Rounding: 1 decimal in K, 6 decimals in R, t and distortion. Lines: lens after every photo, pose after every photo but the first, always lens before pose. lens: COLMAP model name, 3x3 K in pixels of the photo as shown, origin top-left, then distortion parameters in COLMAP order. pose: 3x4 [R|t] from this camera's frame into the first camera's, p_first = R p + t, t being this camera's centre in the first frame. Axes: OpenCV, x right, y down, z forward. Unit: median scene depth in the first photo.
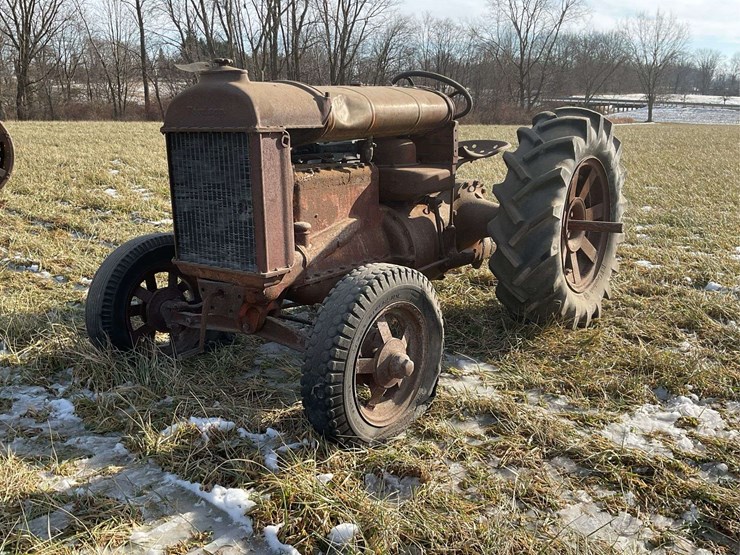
lens RADIAL K [[740.3, 0, 369.7], [0, 740.3, 272.7], [0, 0, 1]] dist [0.049397, 0.000000]
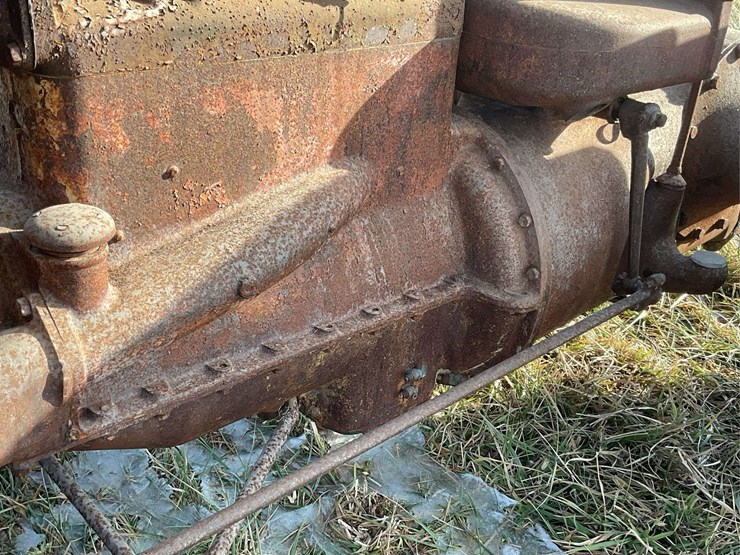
lens RADIAL K [[898.9, 0, 369.8], [0, 898.9, 298.1], [0, 0, 1]] dist [0.049608, 0.000000]
pose [[0.976815, 0.159766, -0.142505, 0.041995], [-0.120192, 0.960097, 0.252522, -0.102777], [0.177163, -0.229540, 0.957040, 0.582051]]
